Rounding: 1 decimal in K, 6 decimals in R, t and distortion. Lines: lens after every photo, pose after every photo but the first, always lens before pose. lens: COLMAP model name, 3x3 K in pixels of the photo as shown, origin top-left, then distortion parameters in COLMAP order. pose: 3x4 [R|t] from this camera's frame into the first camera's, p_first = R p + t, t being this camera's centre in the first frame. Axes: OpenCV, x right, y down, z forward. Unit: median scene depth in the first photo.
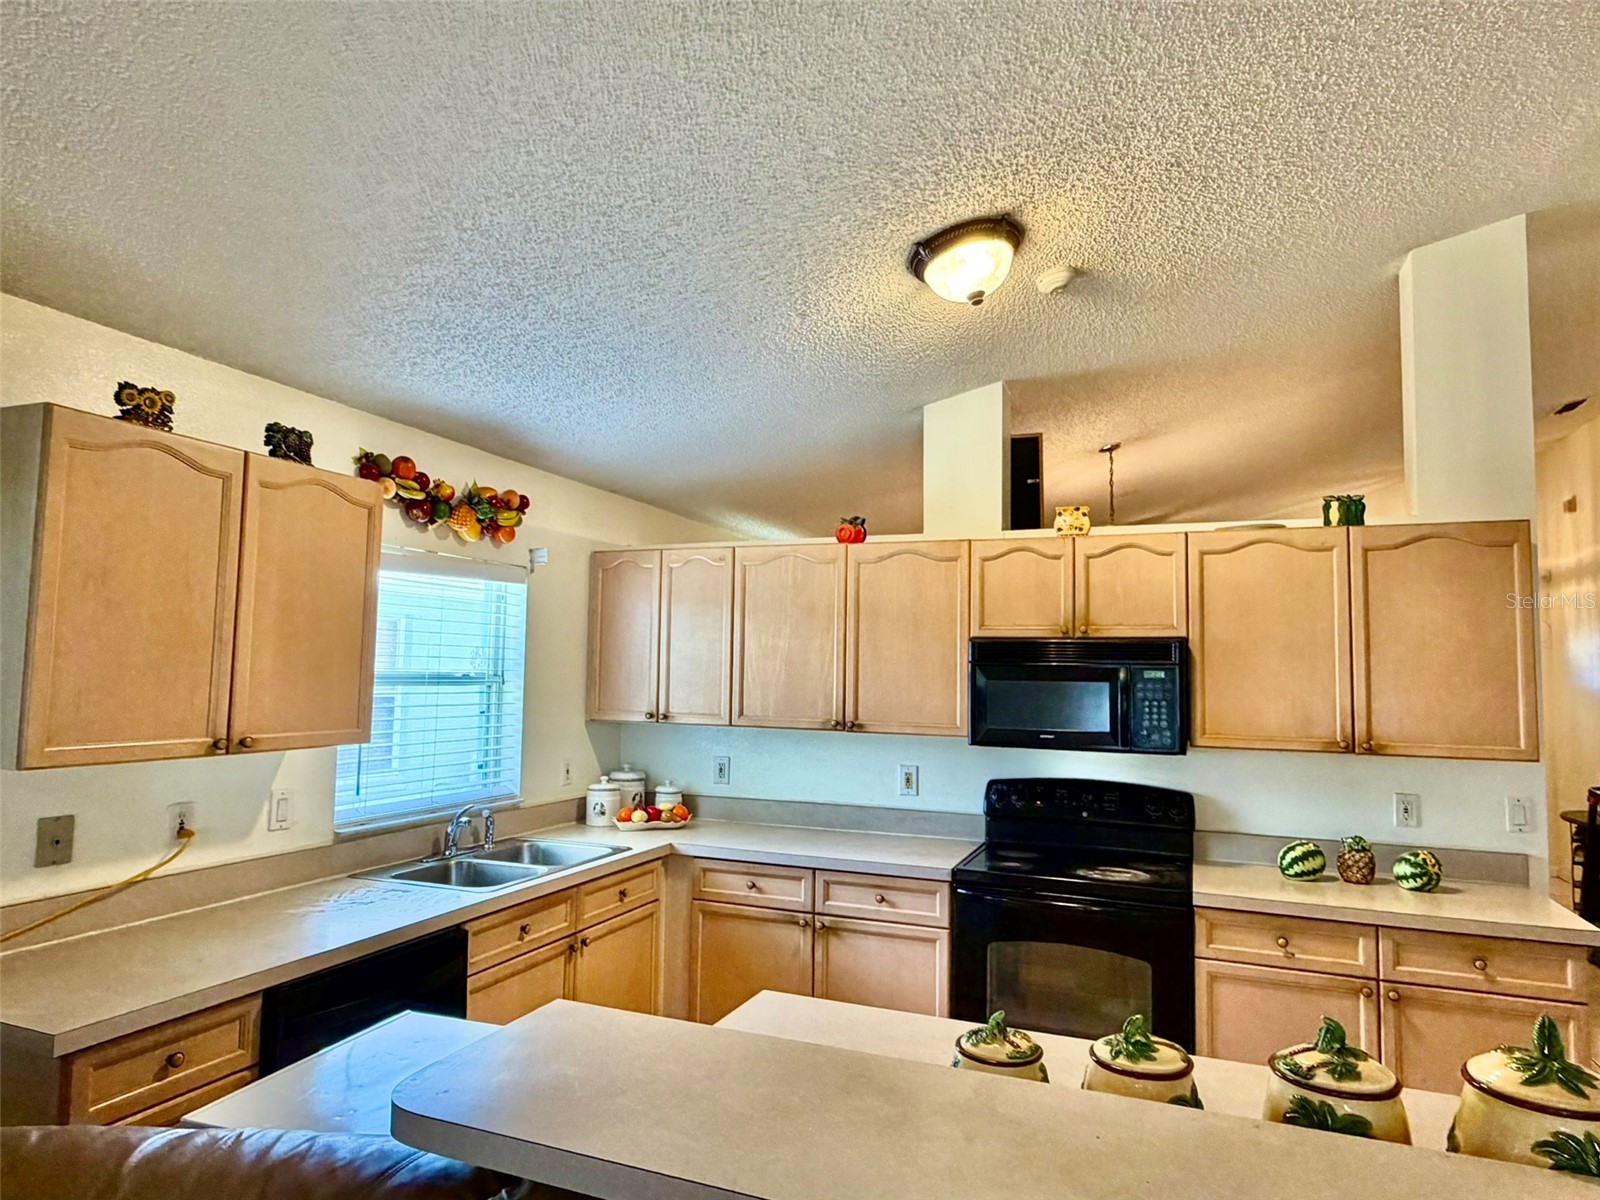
lens RADIAL K [[964.4, 0, 797.8], [0, 964.4, 604.6], [0, 0, 1]] dist [0.000887, 0.000476]
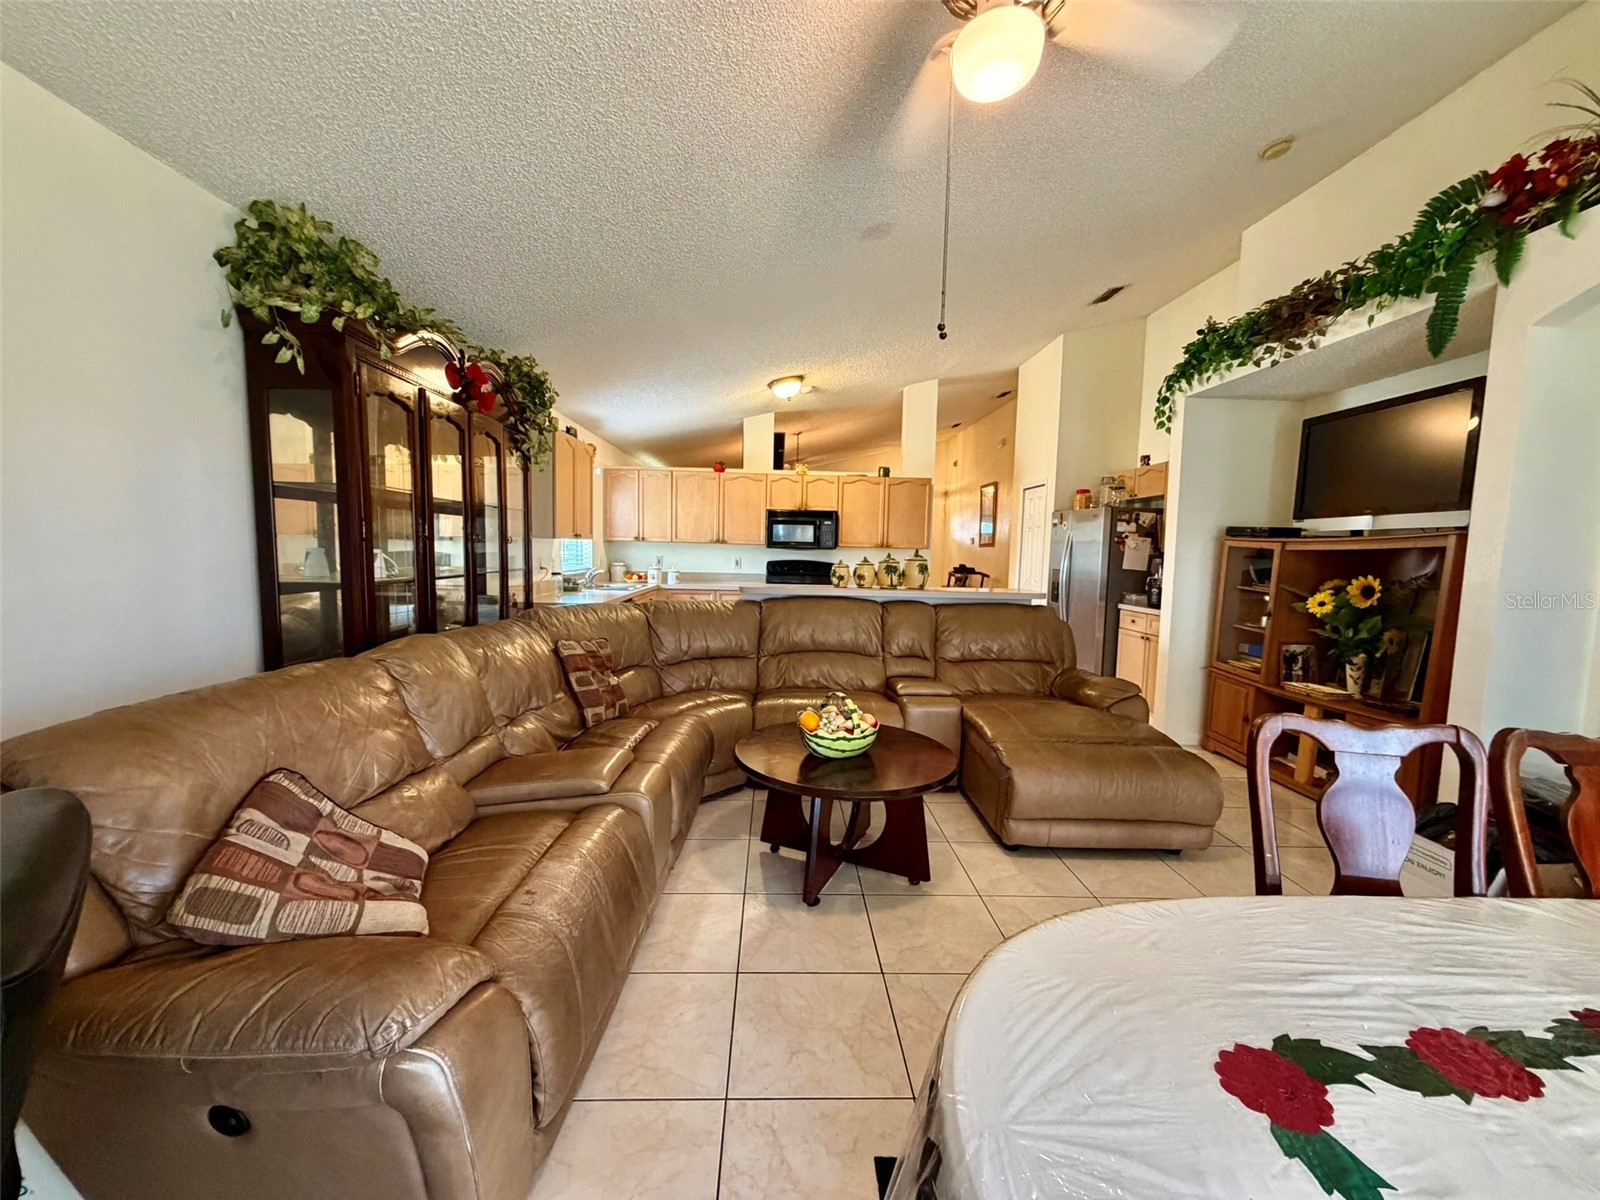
lens RADIAL K [[636.3, 0, 795.7], [0, 636.3, 601.6], [0, 0, 1]] dist [0.000119, -0.000084]
pose [[0.914591, -0.031895, 0.403119, -0.565903], [-0.035396, 0.986744, 0.158378, 0.002381], [-0.402827, -0.159120, 0.901339, -0.847323]]
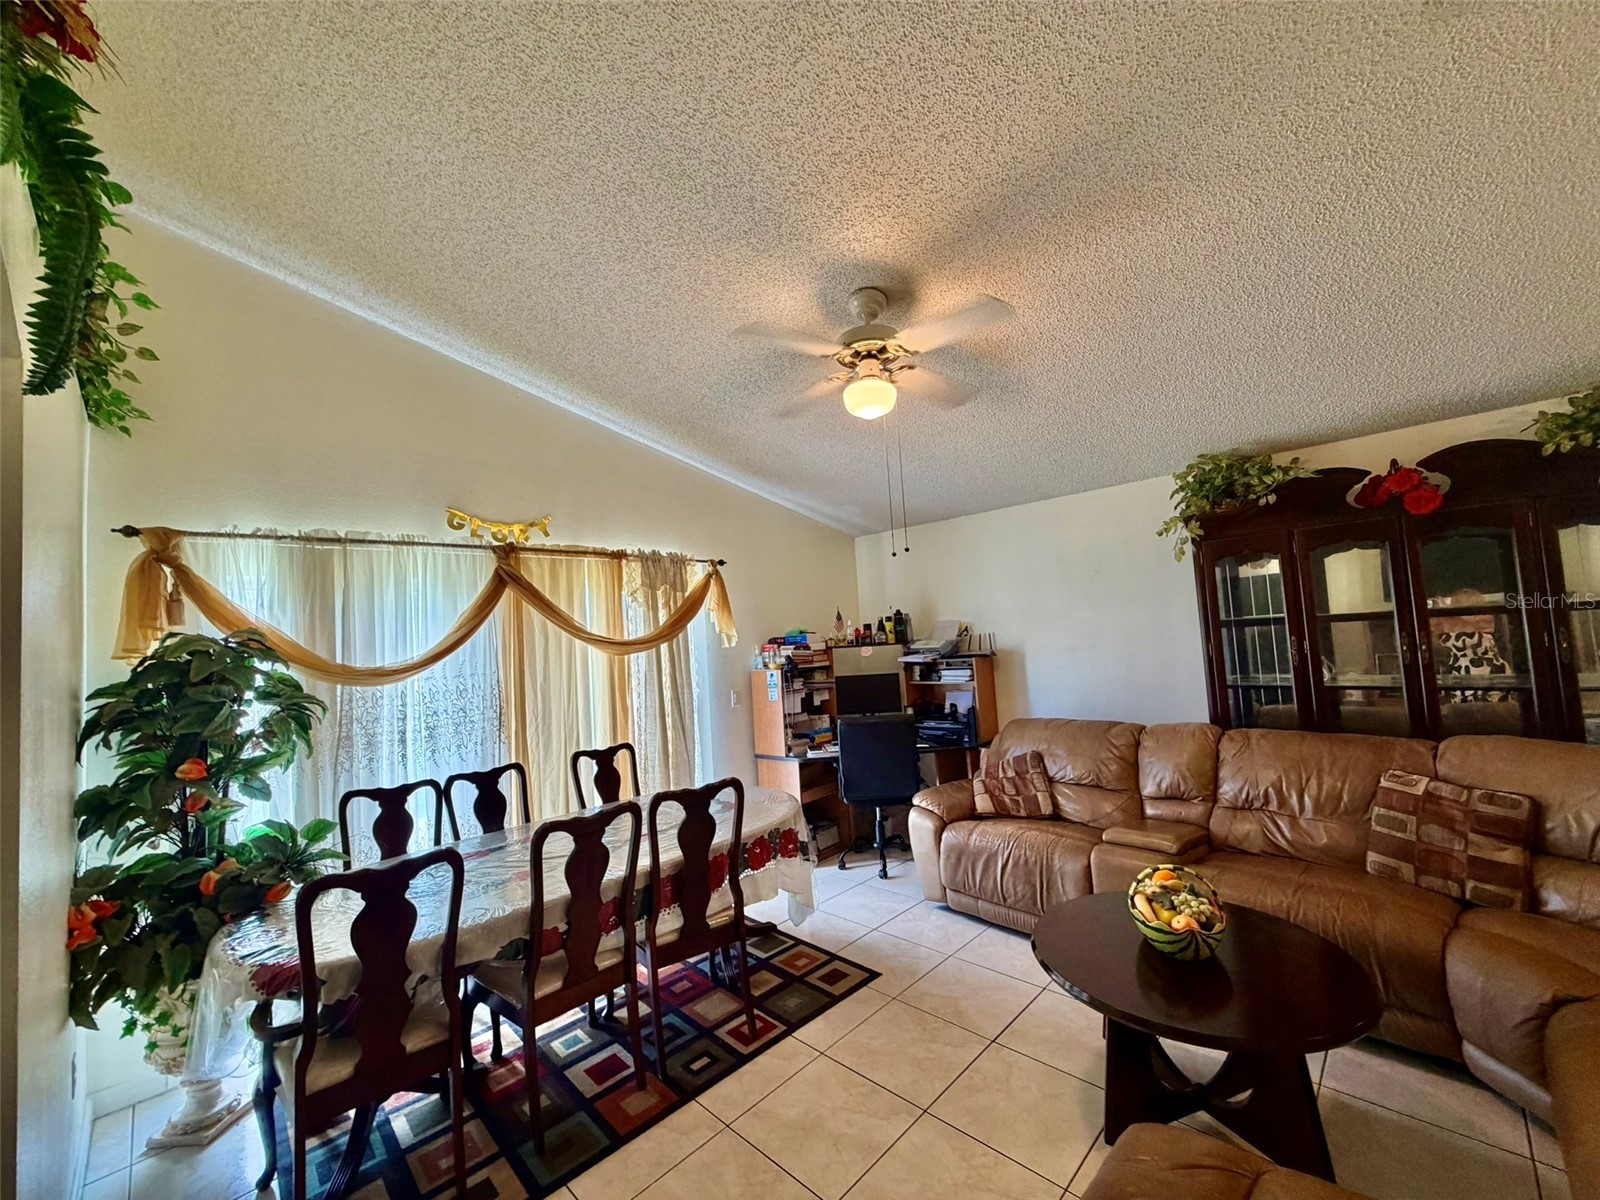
lens RADIAL K [[636.3, 0, 795.0], [0, 636.3, 604.0], [0, 0, 1]] dist [0.000119, -0.000084]
pose [[-0.392709, -0.045507, -0.918536, 0.538904], [0.123106, 0.987185, -0.101540, -0.001938], [0.911386, -0.152953, -0.382074, -0.234900]]
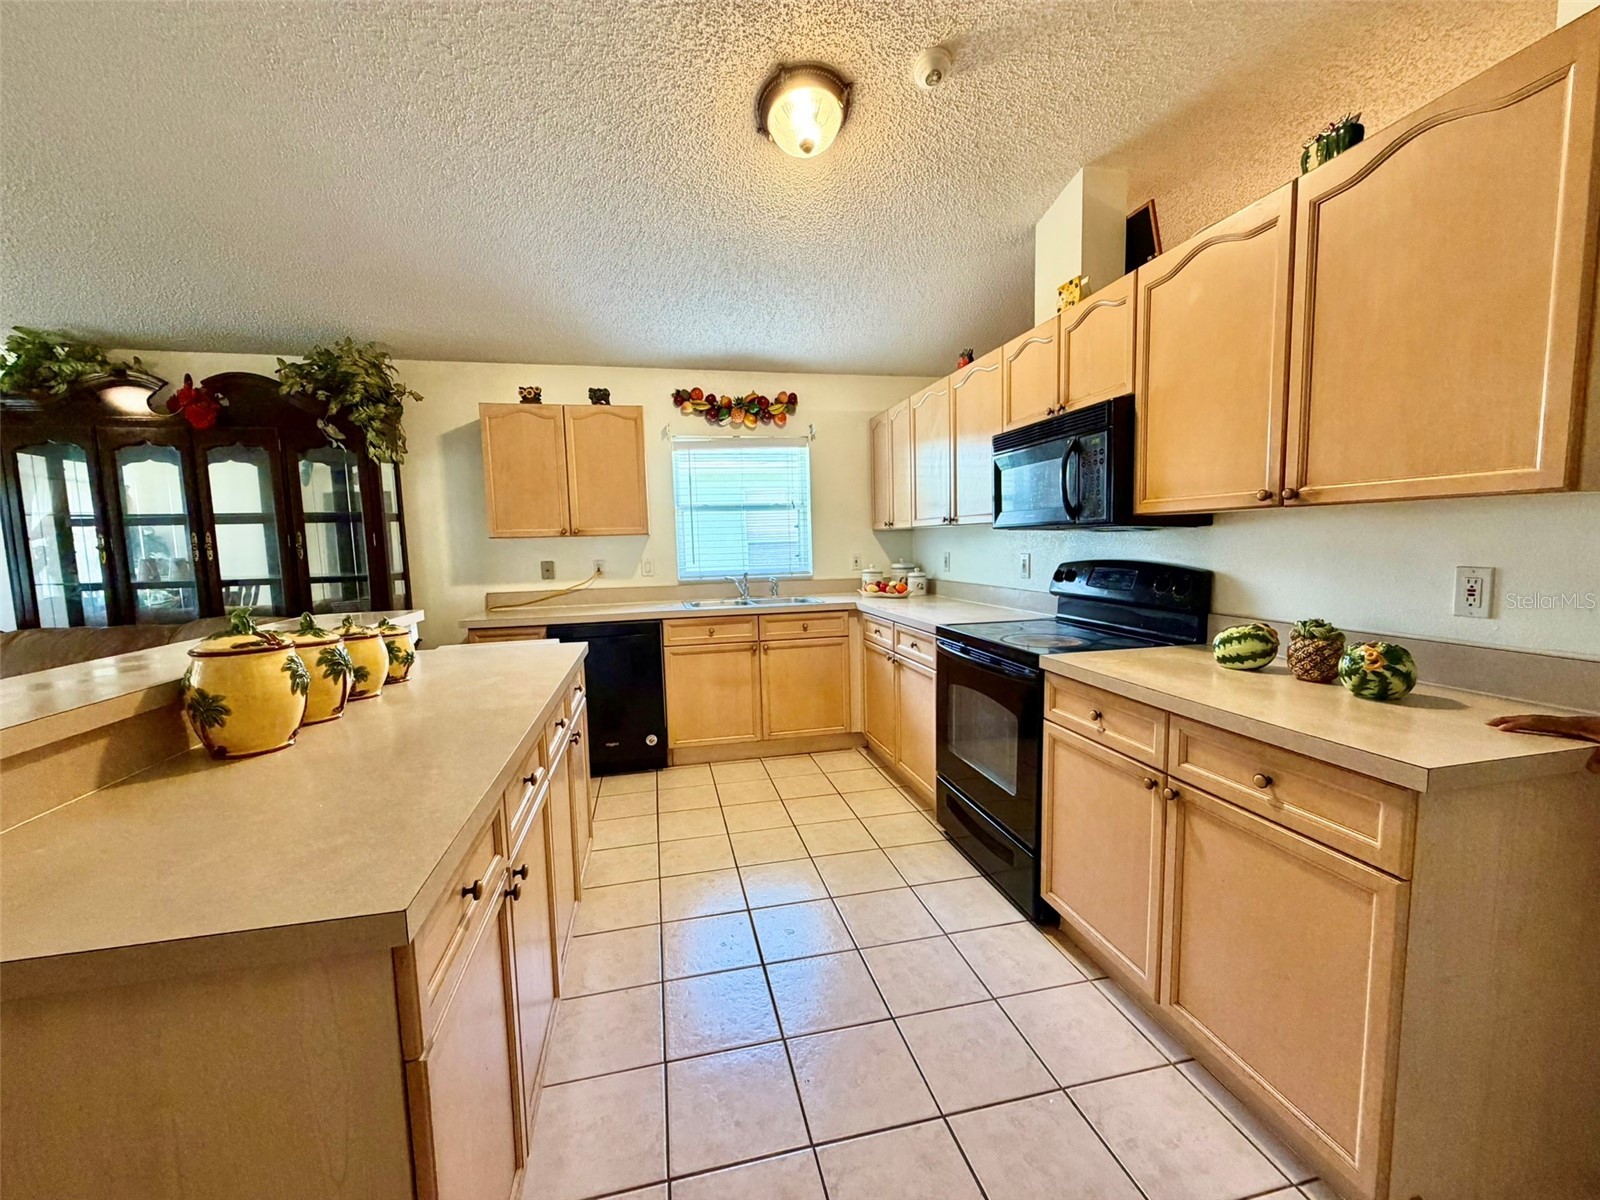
lens RADIAL K [[636.3, 0, 794.7], [0, 636.3, 602.1], [0, 0, 1]] dist [0.000119, -0.000084]
pose [[0.566034, 0.047216, -0.823028, 0.752772], [0.095969, 0.987796, 0.122671, 0.128019], [0.818776, -0.148421, 0.554596, 0.402639]]
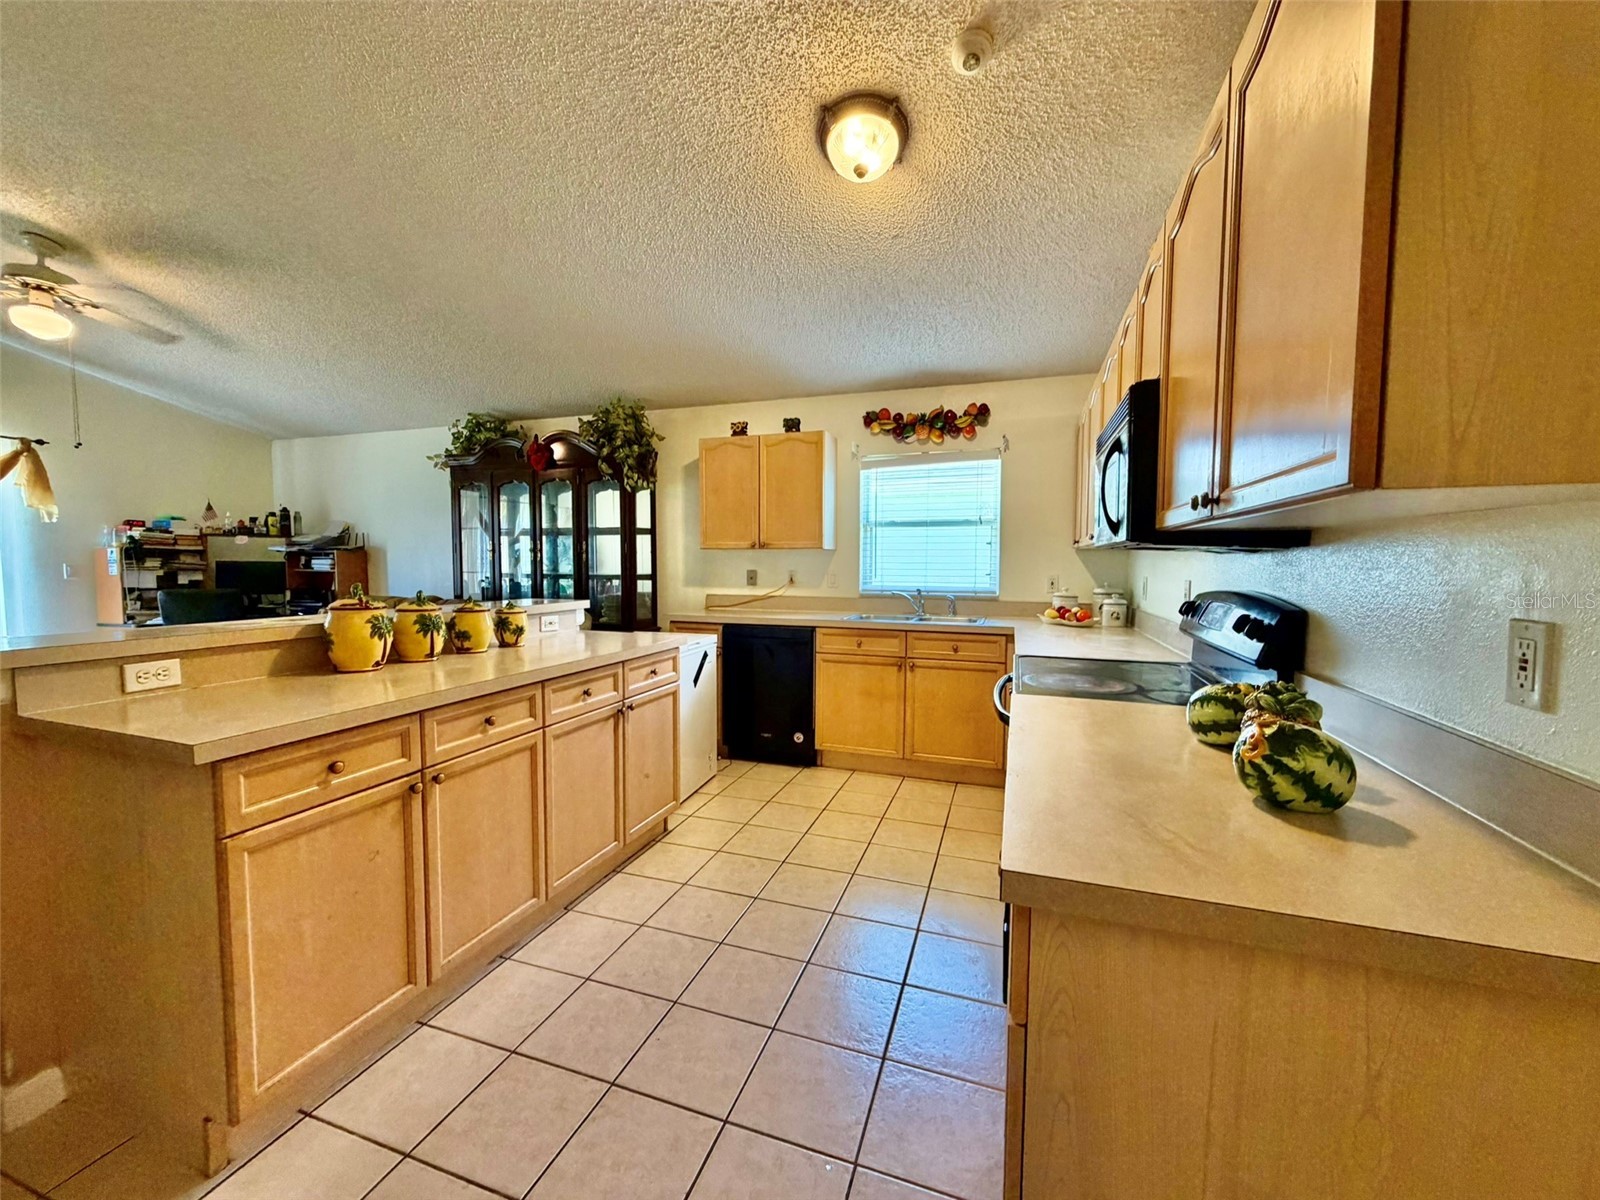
lens RADIAL K [[636.3, 0, 794.3], [0, 636.3, 602.4], [0, 0, 1]] dist [0.000119, -0.000084]
pose [[0.046269, 0.046664, -0.997838, 0.895748], [0.069588, 0.996331, 0.049820, 0.163215], [0.996502, -0.071742, 0.042853, 0.735332]]
